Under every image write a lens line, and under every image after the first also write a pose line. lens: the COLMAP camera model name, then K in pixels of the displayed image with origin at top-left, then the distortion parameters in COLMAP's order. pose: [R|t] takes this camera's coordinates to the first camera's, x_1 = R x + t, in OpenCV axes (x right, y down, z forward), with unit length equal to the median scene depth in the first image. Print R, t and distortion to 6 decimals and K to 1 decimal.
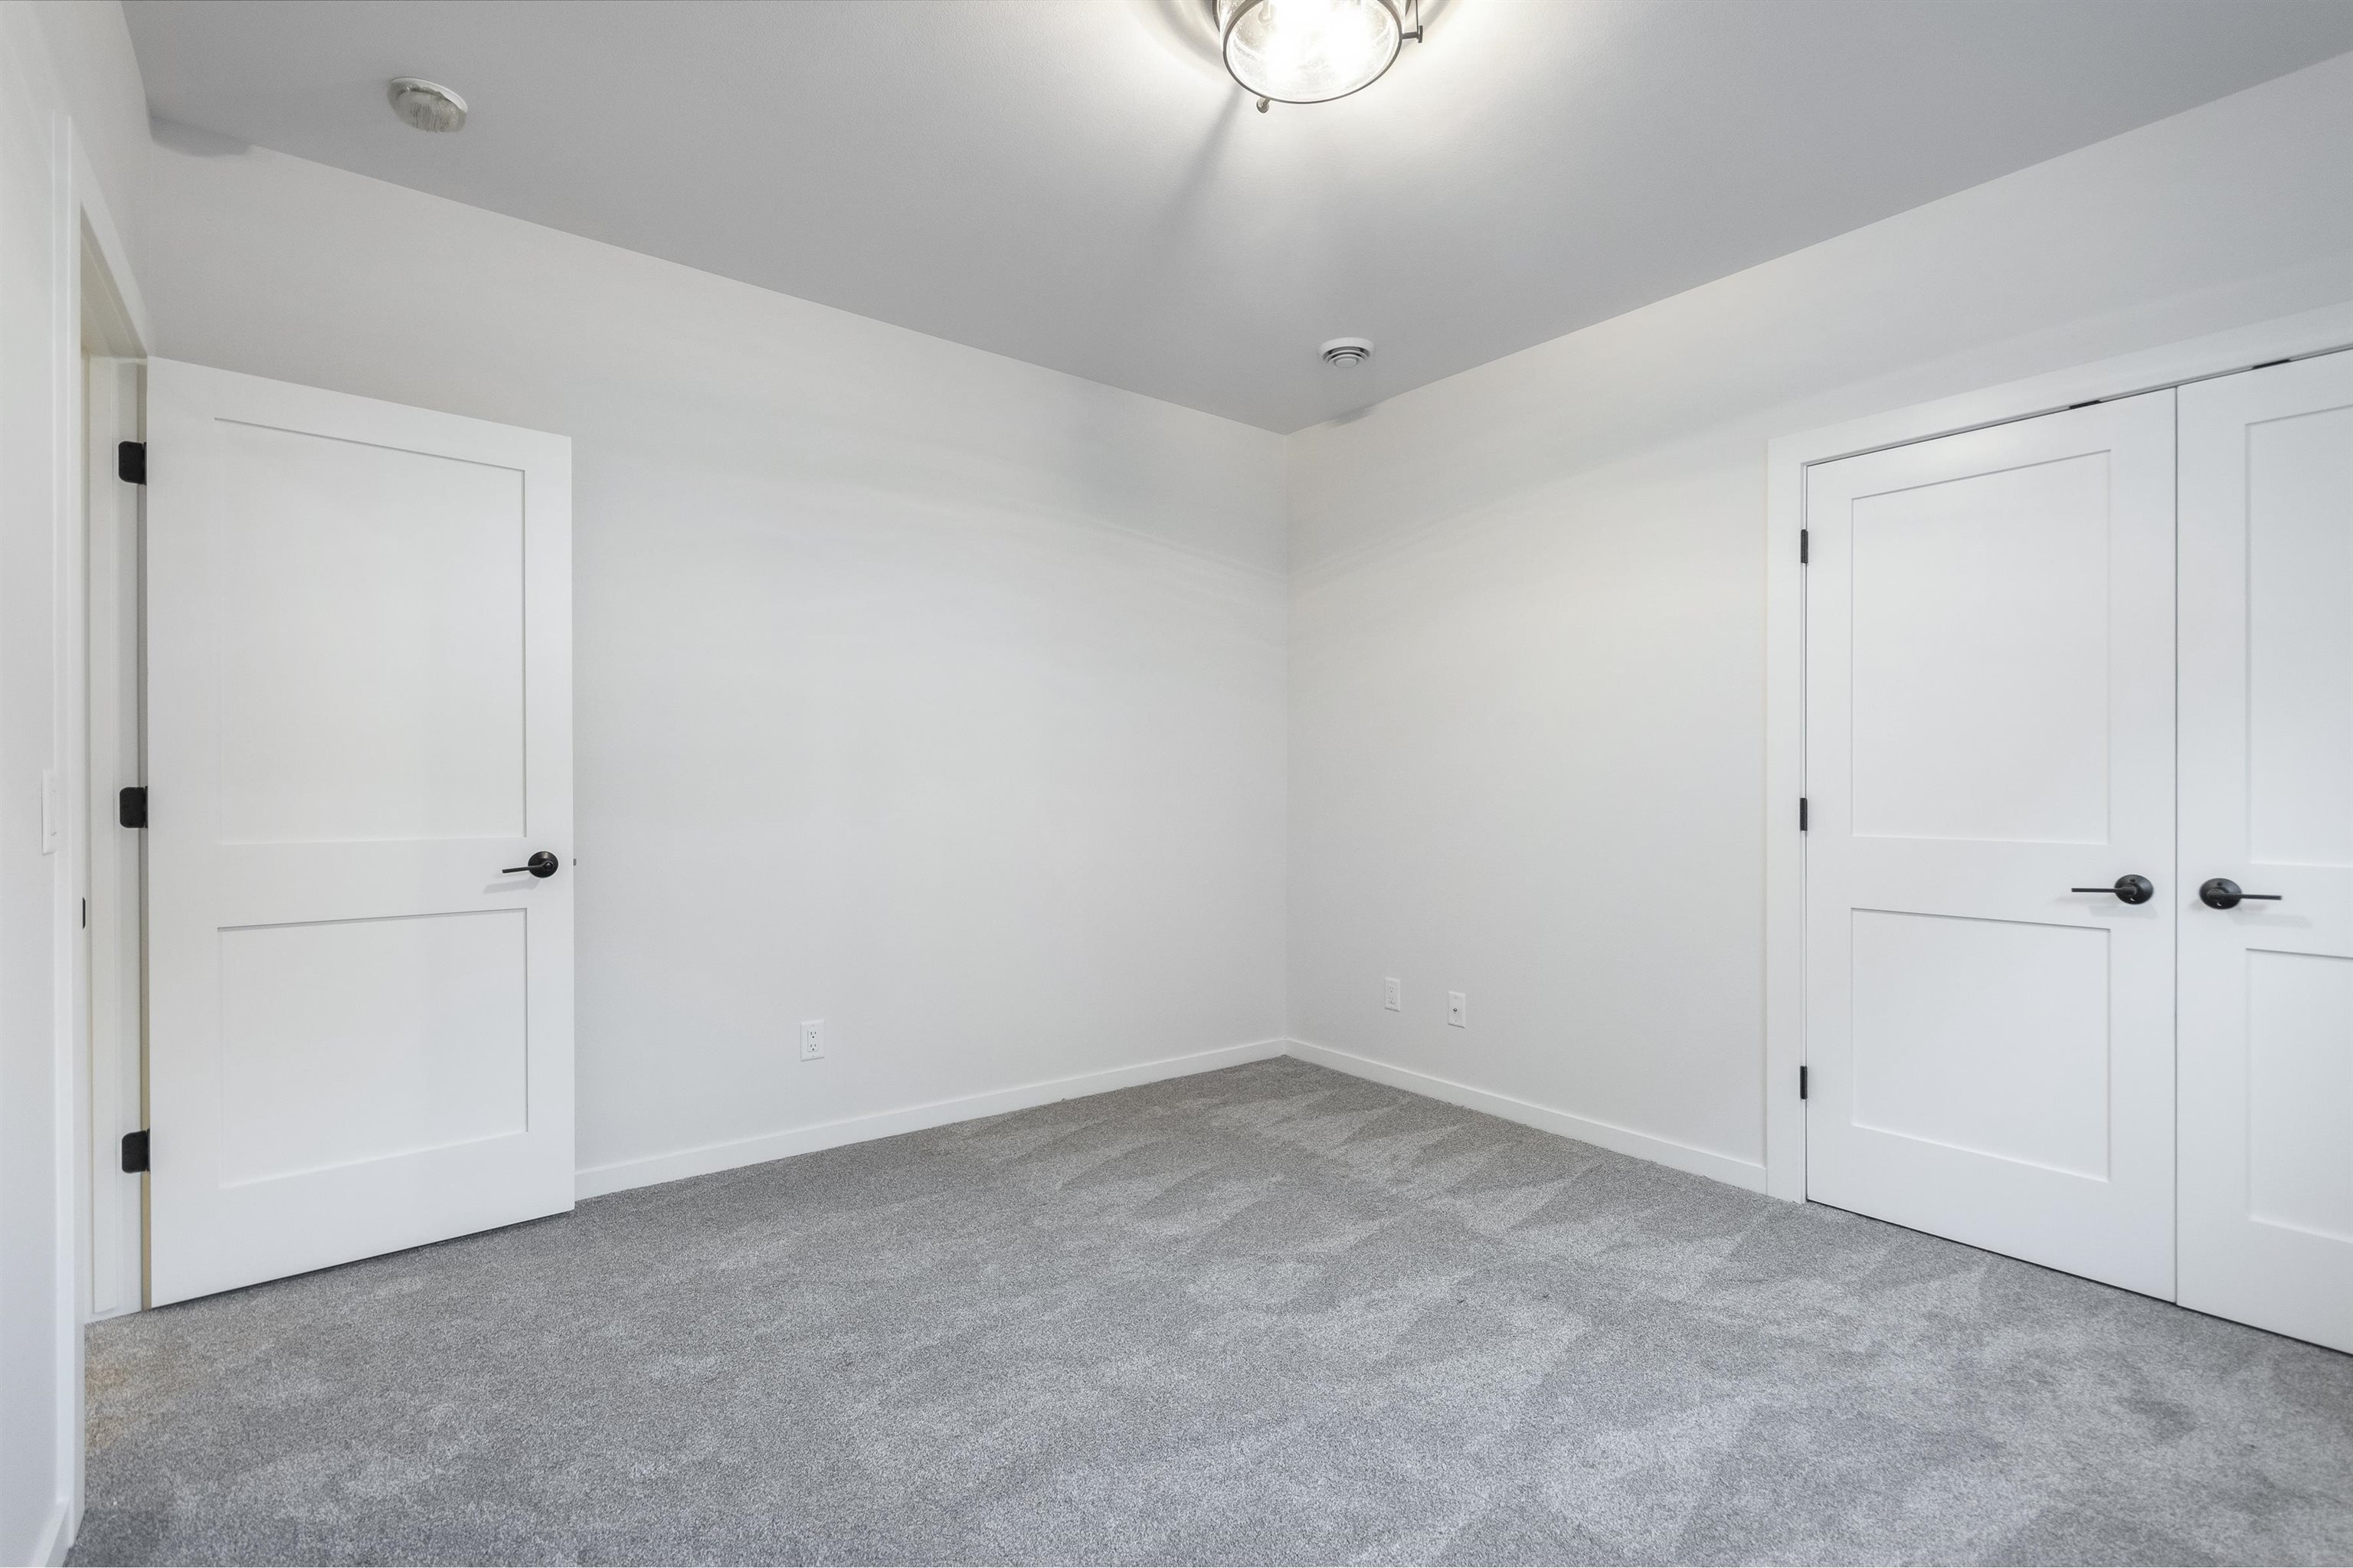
lens RADIAL K [[1093.7, 0, 1176.5], [0, 1093.7, 784.0], [0, 0, 1]] dist [-0.000231, -0.000123]
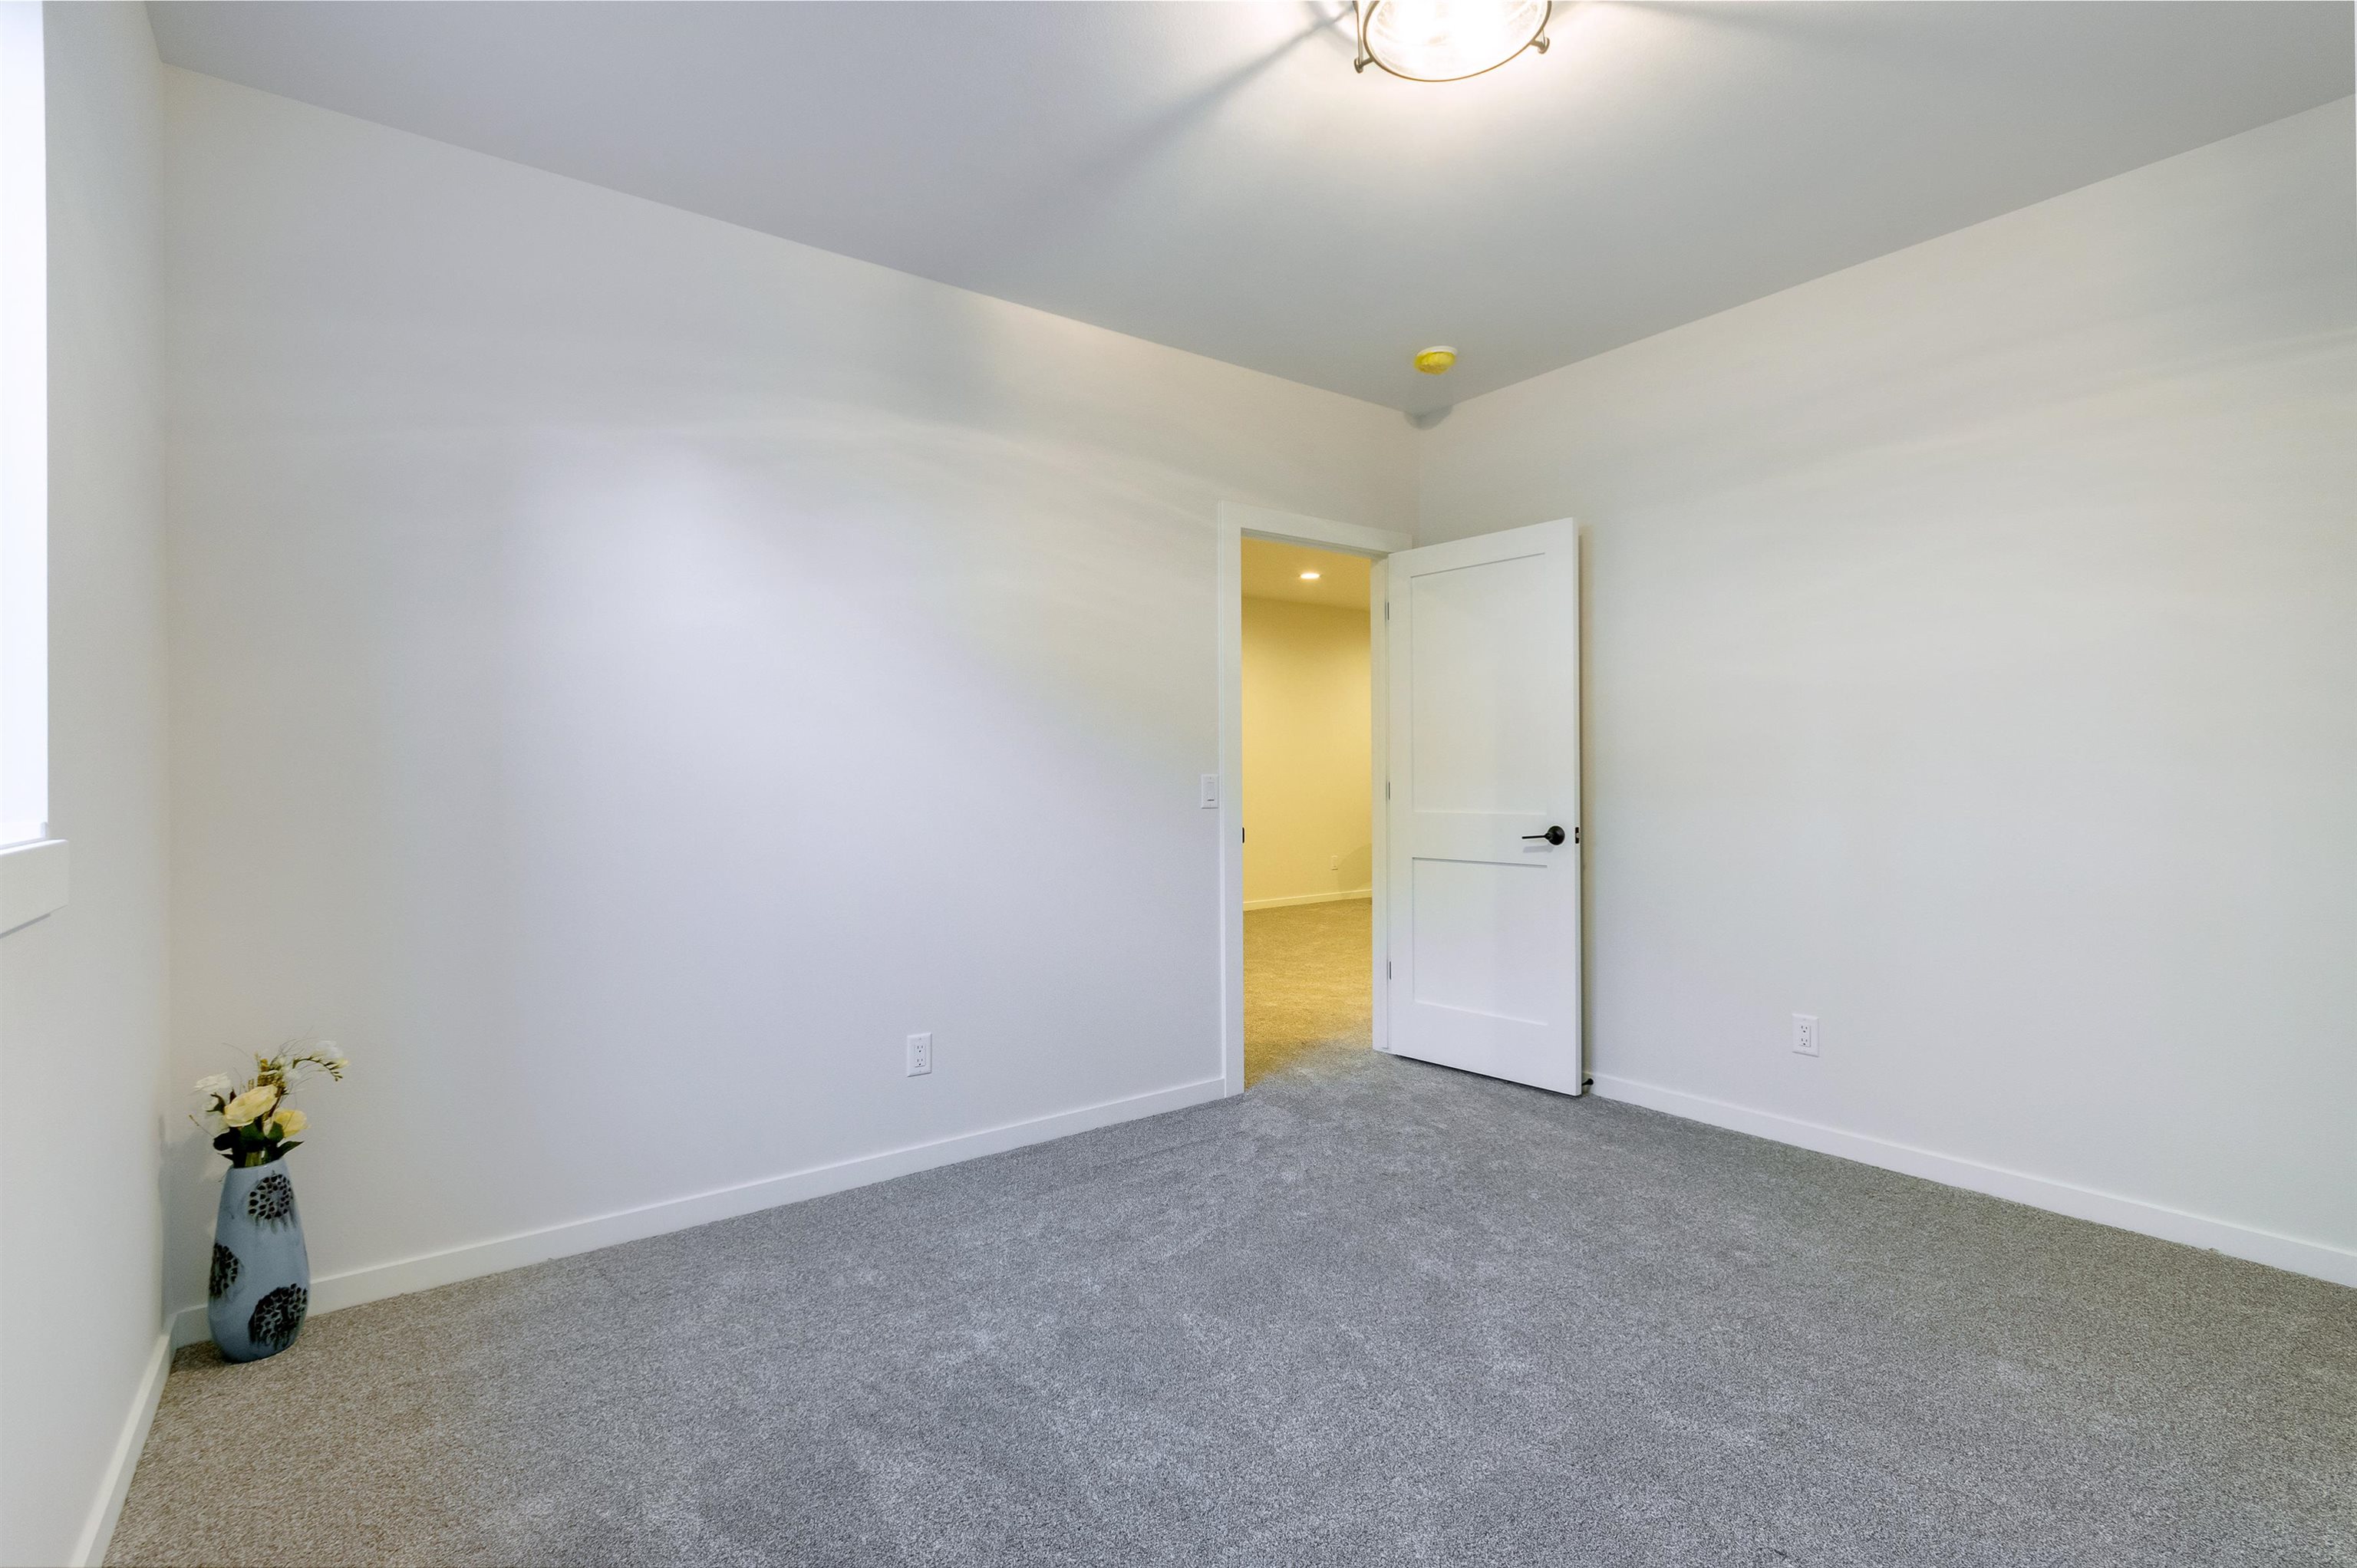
lens RADIAL K [[1095.5, 0, 1178.5], [0, 1095.5, 784.0], [0, 0, 1]] dist [-0.000231, -0.000123]
pose [[-0.017331, 0.000603, -0.999850, 0.804355], [0.005936, 0.999982, 0.000500, 0.005616], [0.999832, -0.005926, -0.017335, 0.550776]]
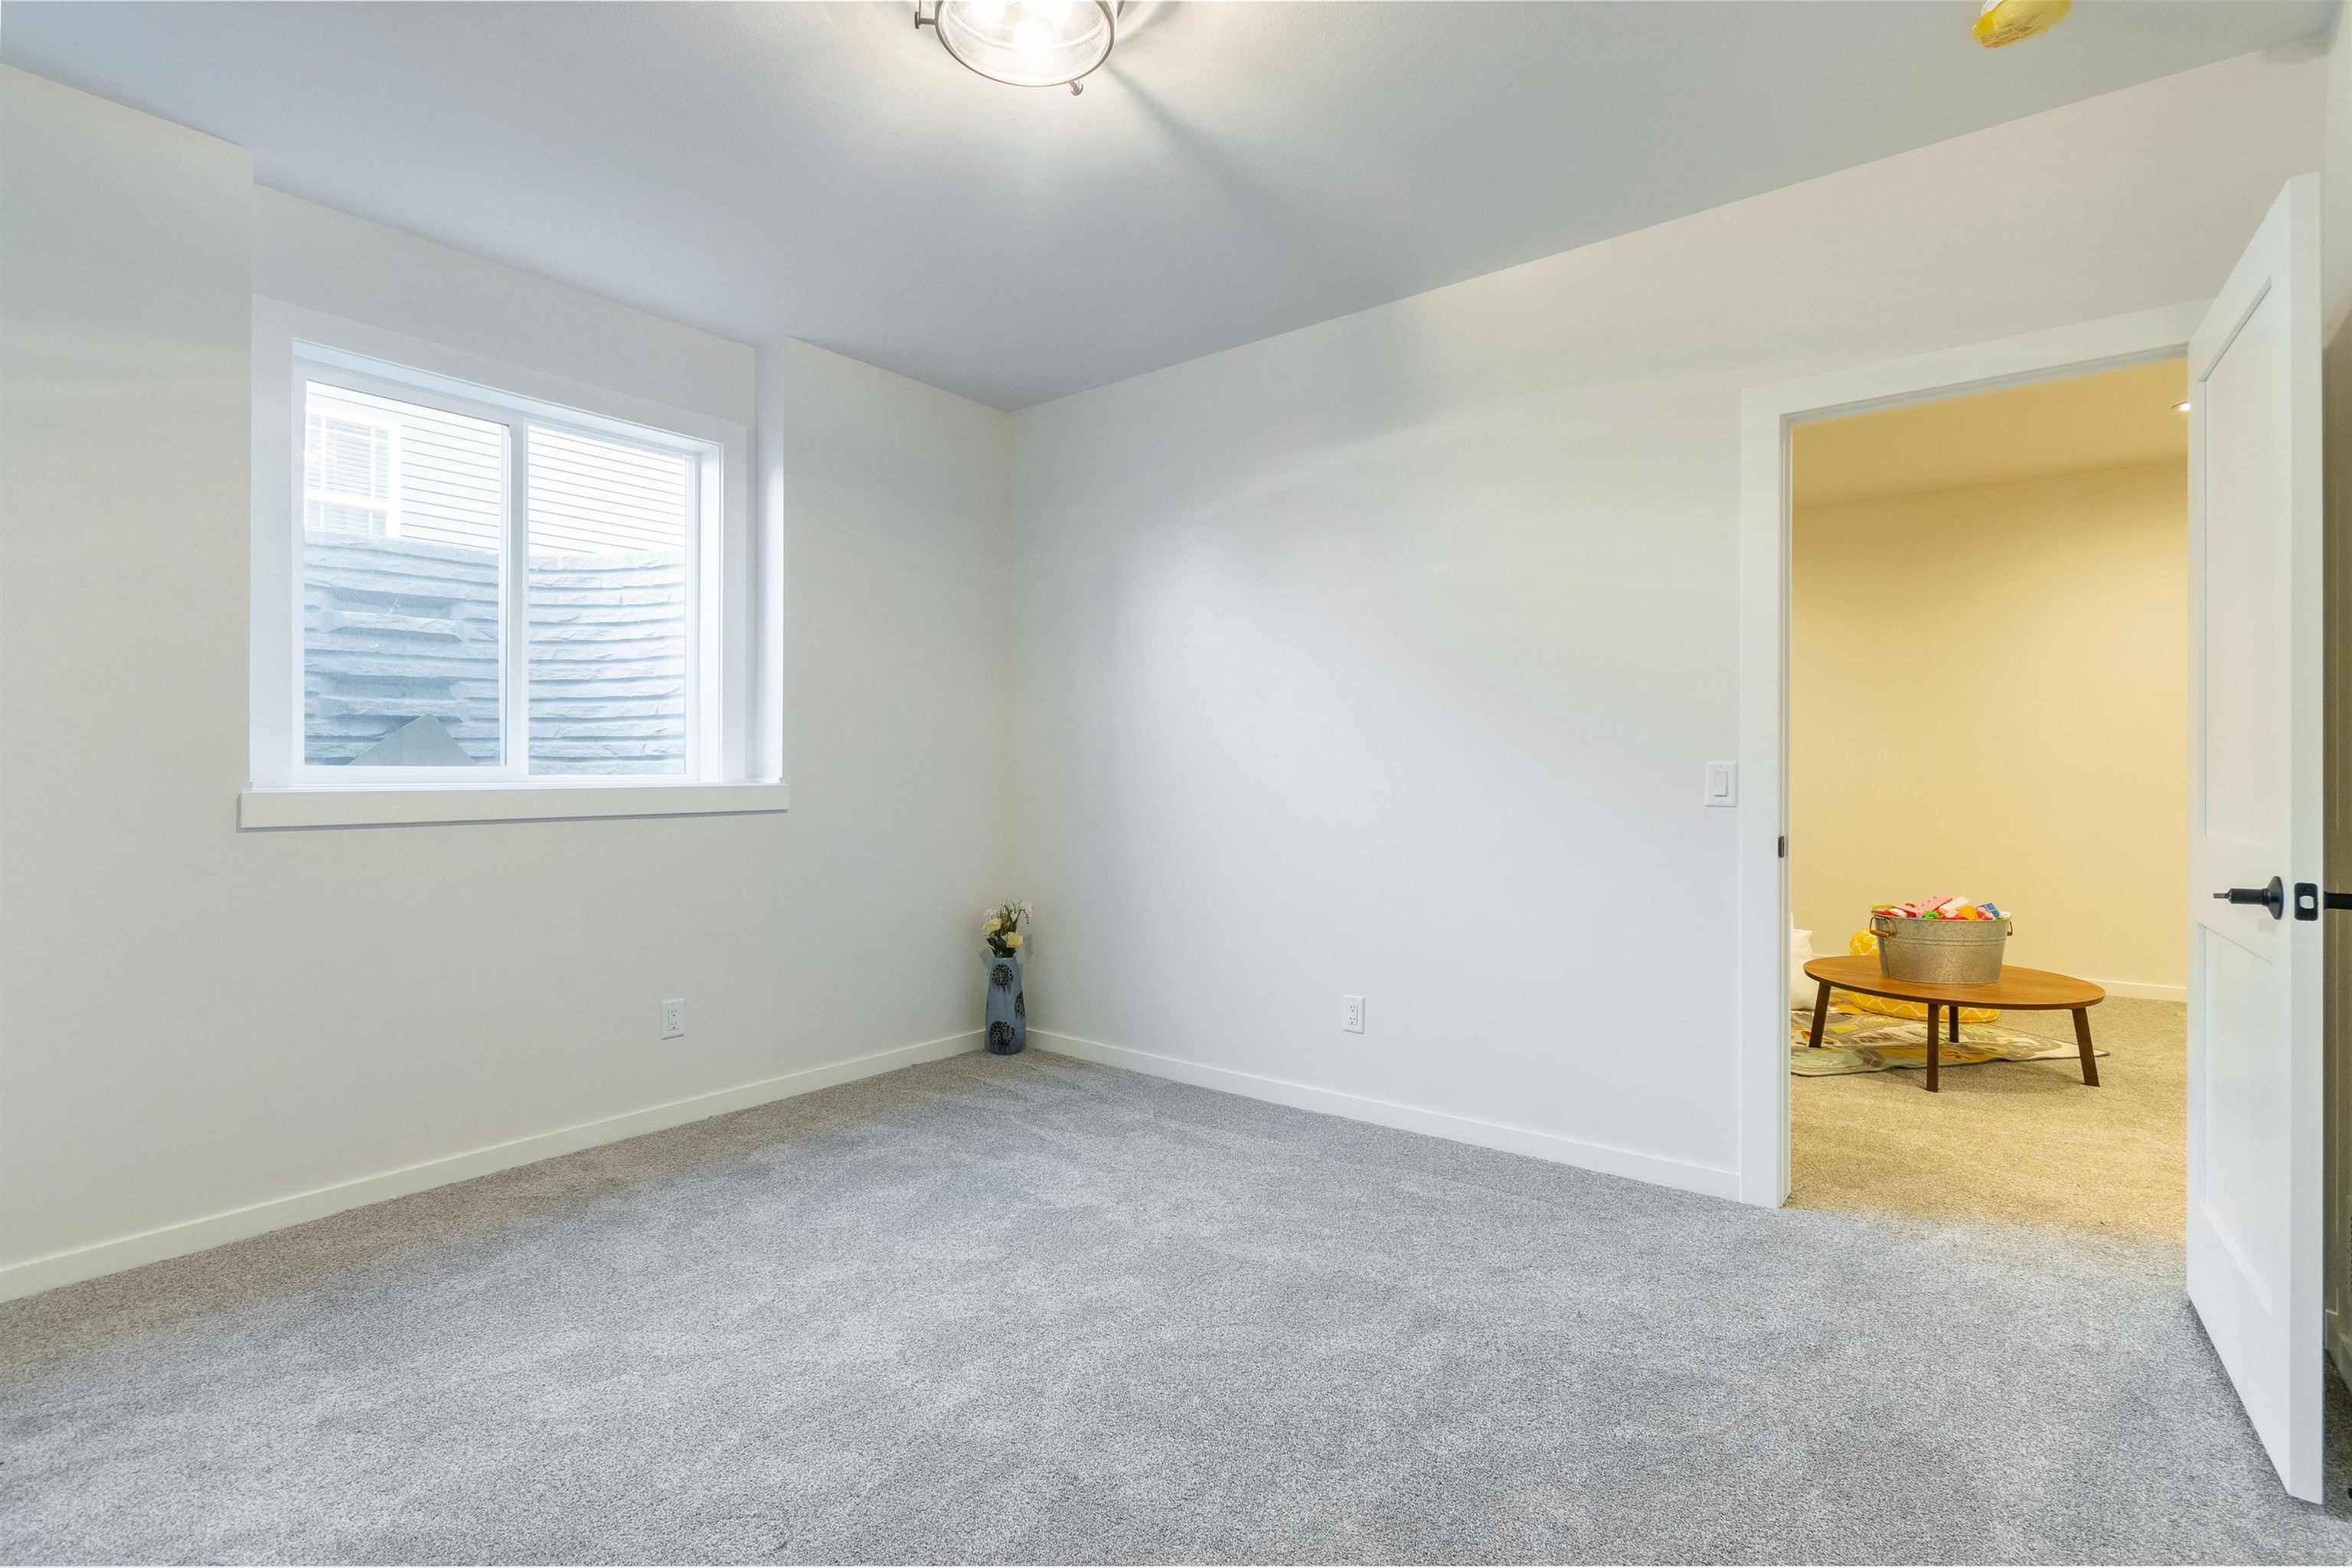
lens RADIAL K [[1101.4, 0, 1173.1], [0, 1101.4, 758.2], [0, 0, 1]] dist [0.000946, 0.000200]
pose [[-0.969526, 0.000073, -0.244988, 0.181960], [-0.000085, 1.000000, 0.000634, -0.009274], [0.244988, 0.000635, -0.969526, 1.455321]]
